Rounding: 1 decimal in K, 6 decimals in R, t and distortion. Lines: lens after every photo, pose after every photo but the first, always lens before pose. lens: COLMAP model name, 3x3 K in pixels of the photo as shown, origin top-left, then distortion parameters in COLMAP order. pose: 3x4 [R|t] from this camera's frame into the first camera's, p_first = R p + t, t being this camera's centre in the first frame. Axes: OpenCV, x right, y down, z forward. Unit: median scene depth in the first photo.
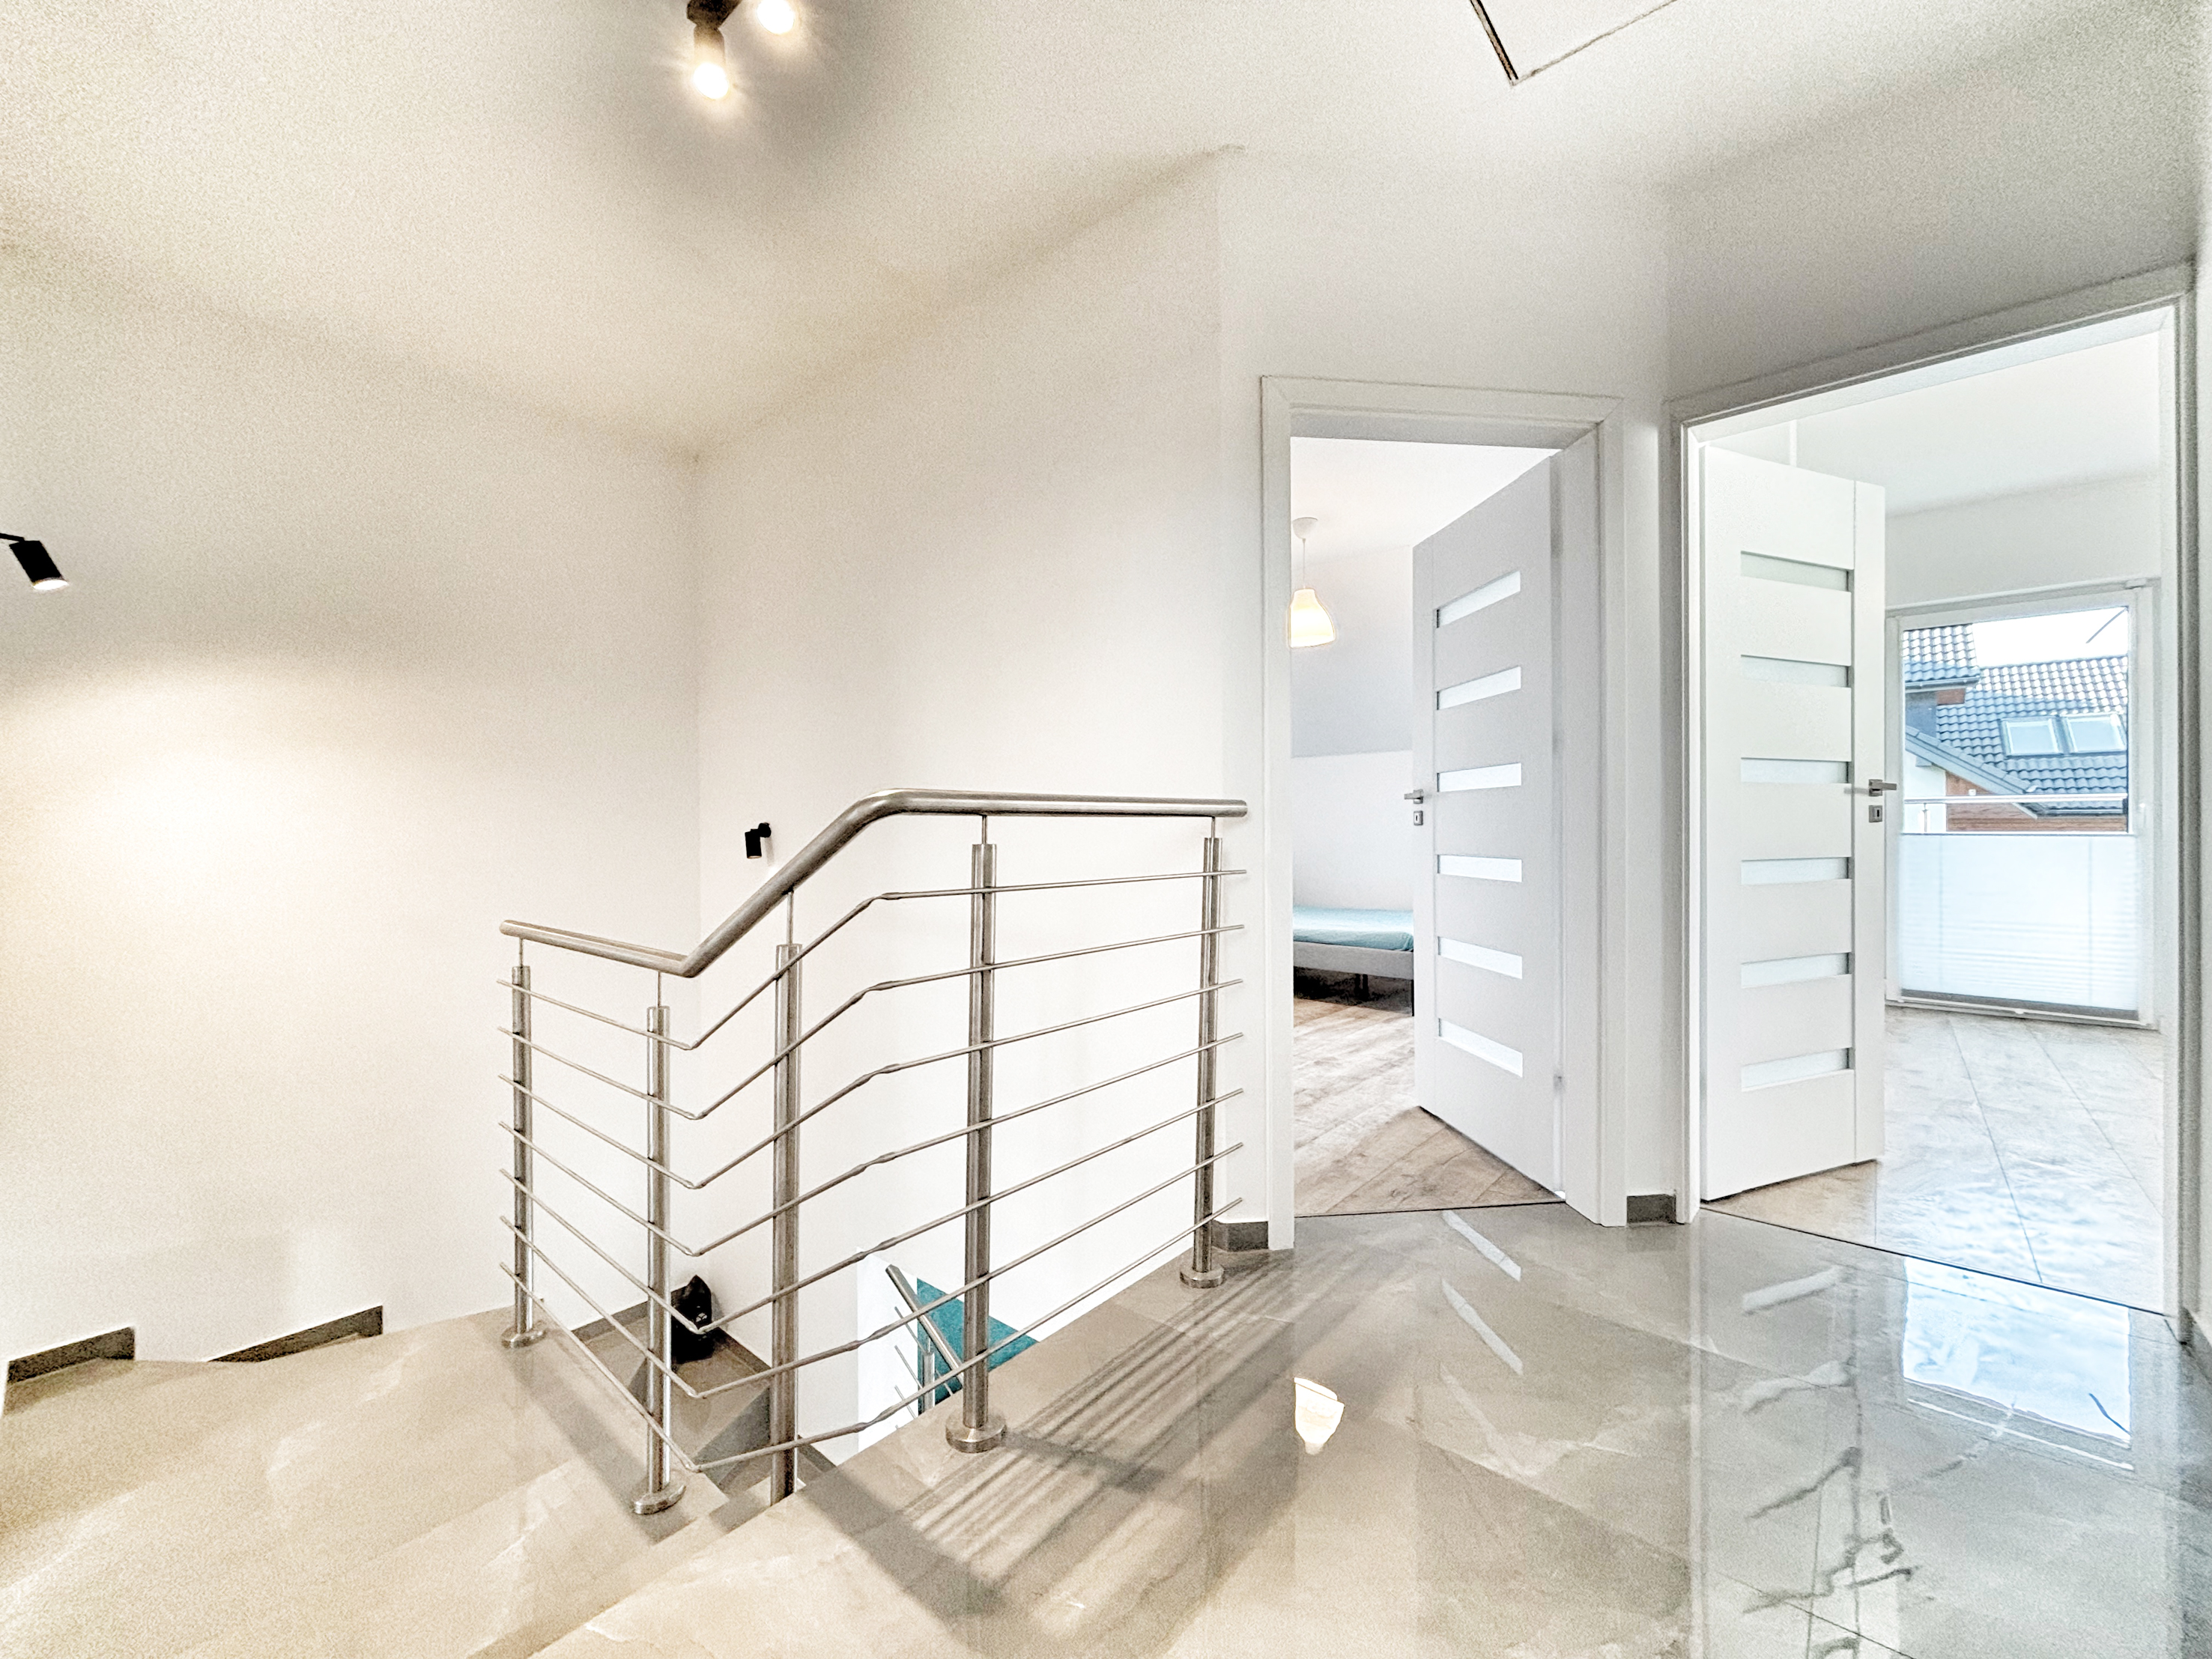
lens RADIAL K [[912.5, 0, 1090.2], [0, 912.5, 838.7], [0, 0, 1]] dist [0.000425, -0.000117]
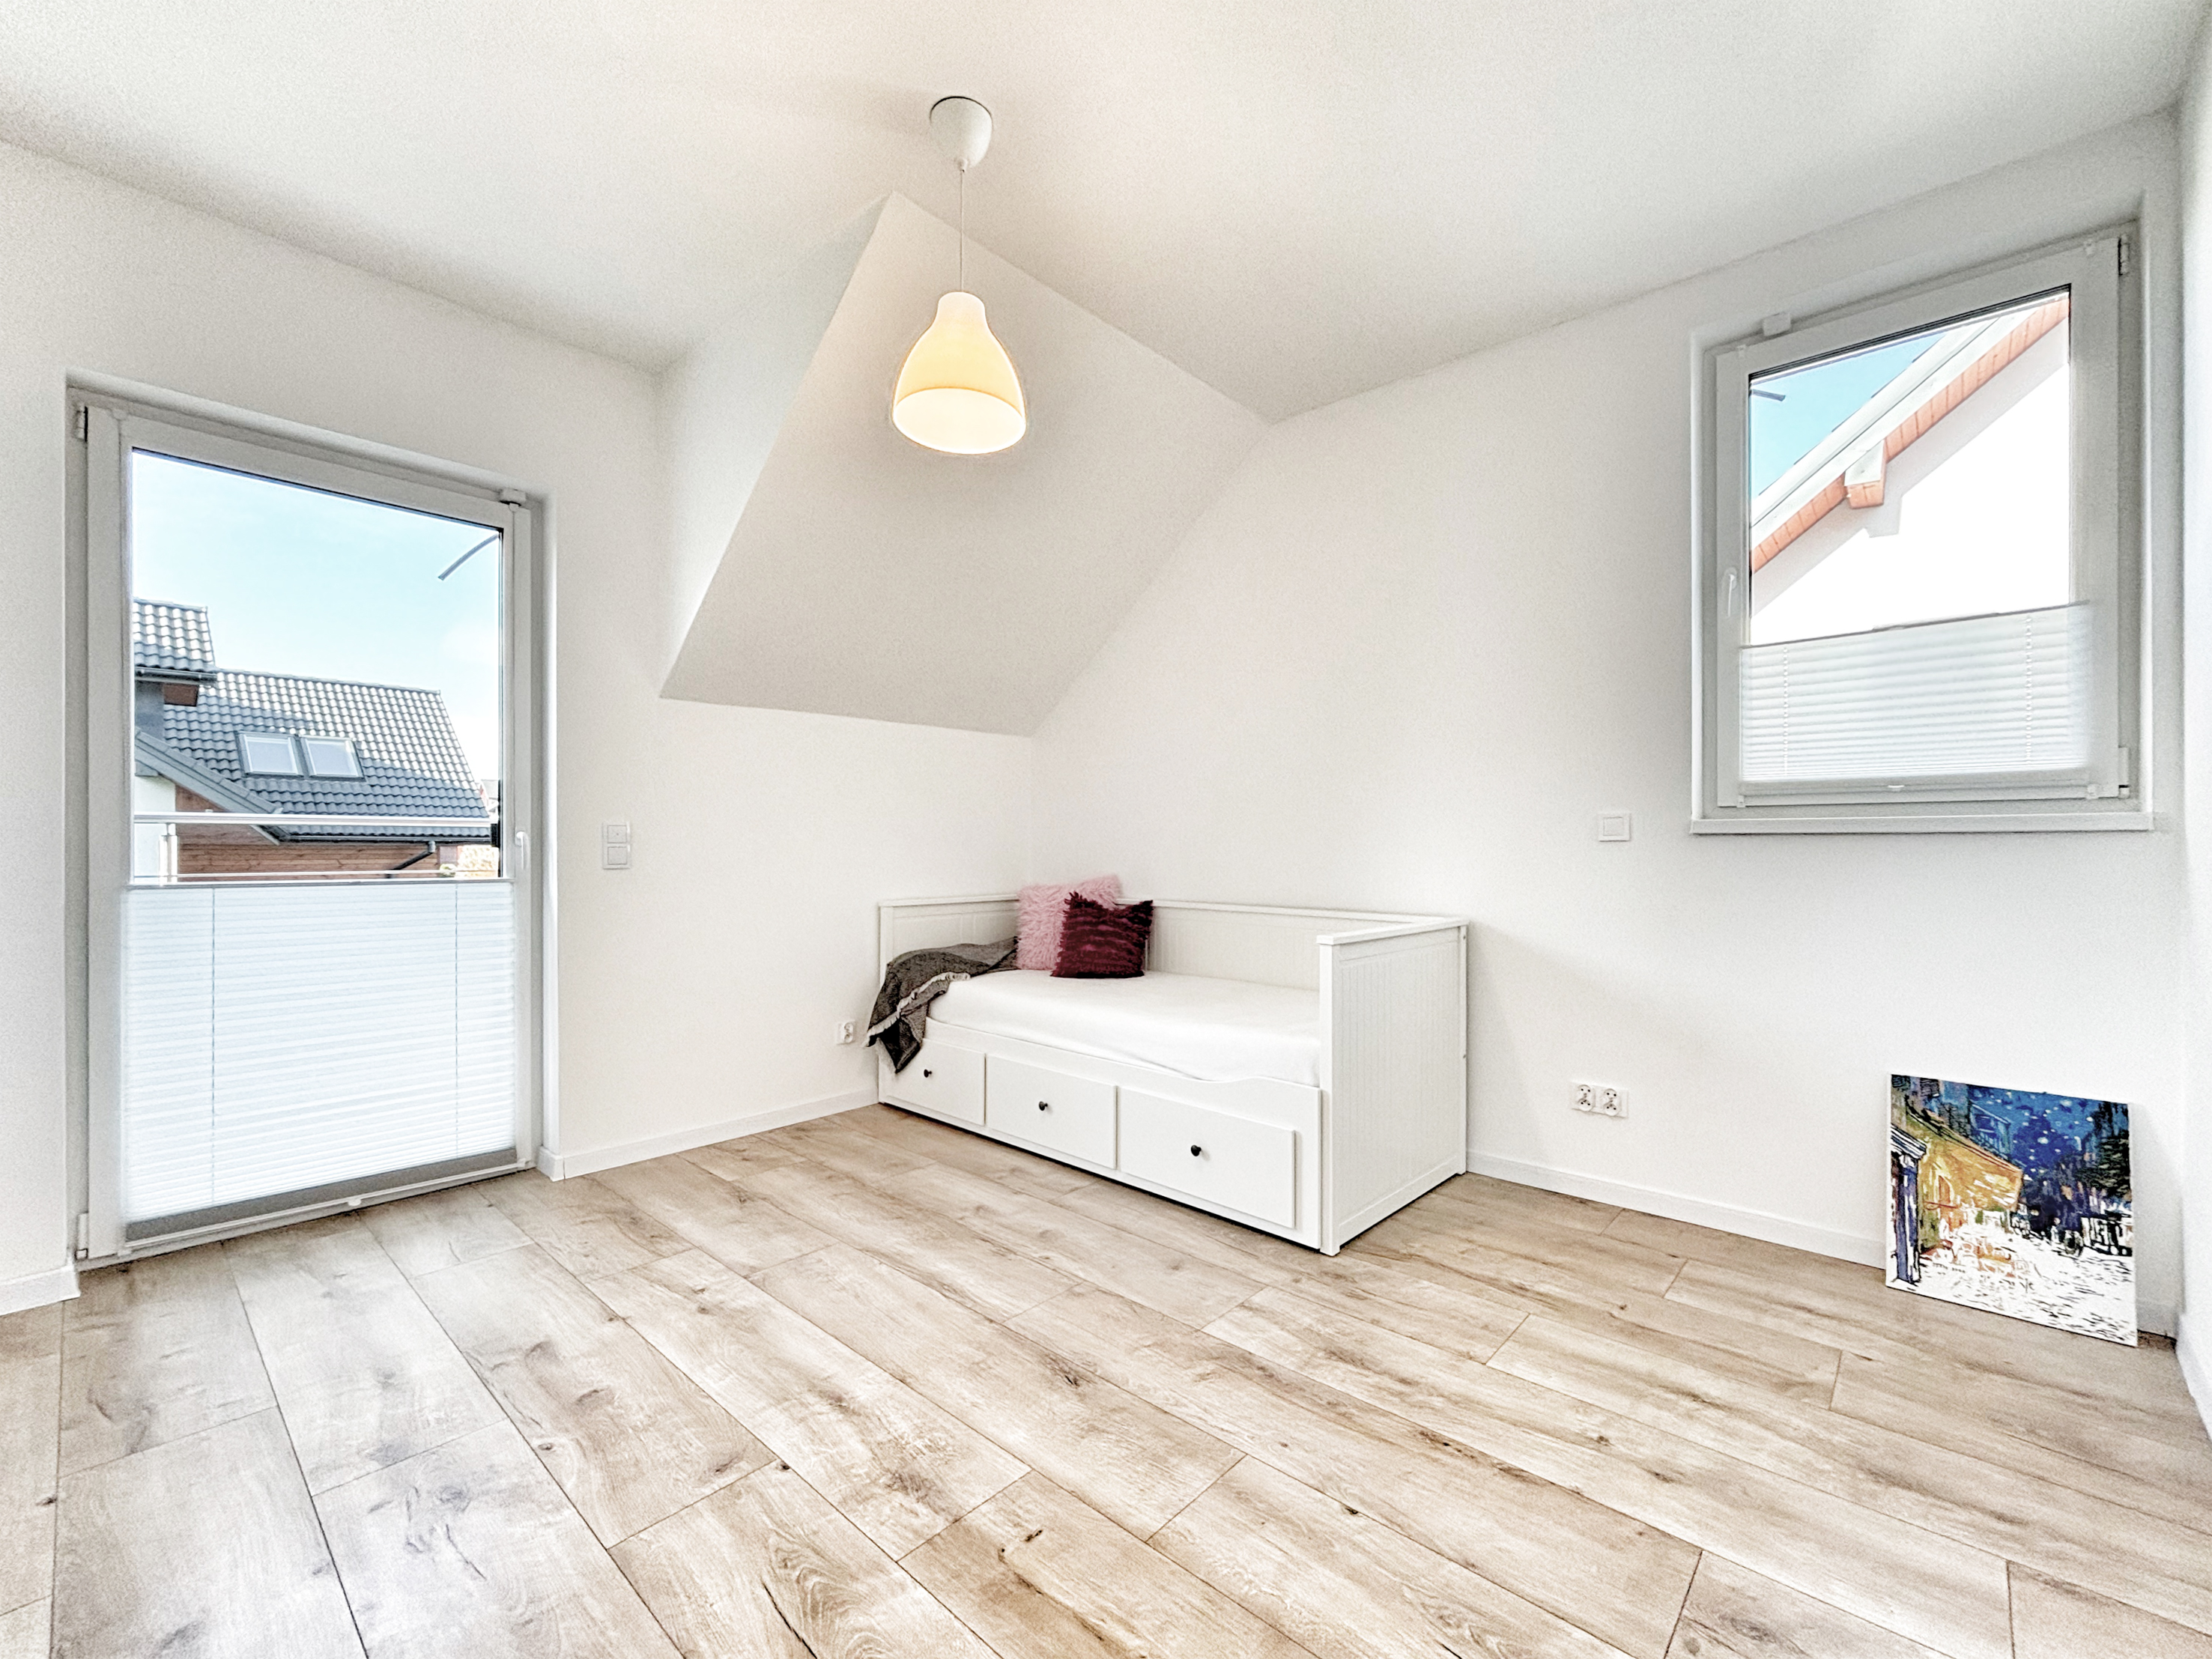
lens RADIAL K [[912.5, 0, 1090.2], [0, 912.5, 838.7], [0, 0, 1]] dist [0.000425, -0.000117]
pose [[0.023974, 0.012998, 0.999628, 0.149567], [0.012777, 0.999830, -0.013307, -0.005841], [-0.999631, 0.013091, 0.023804, 0.170673]]
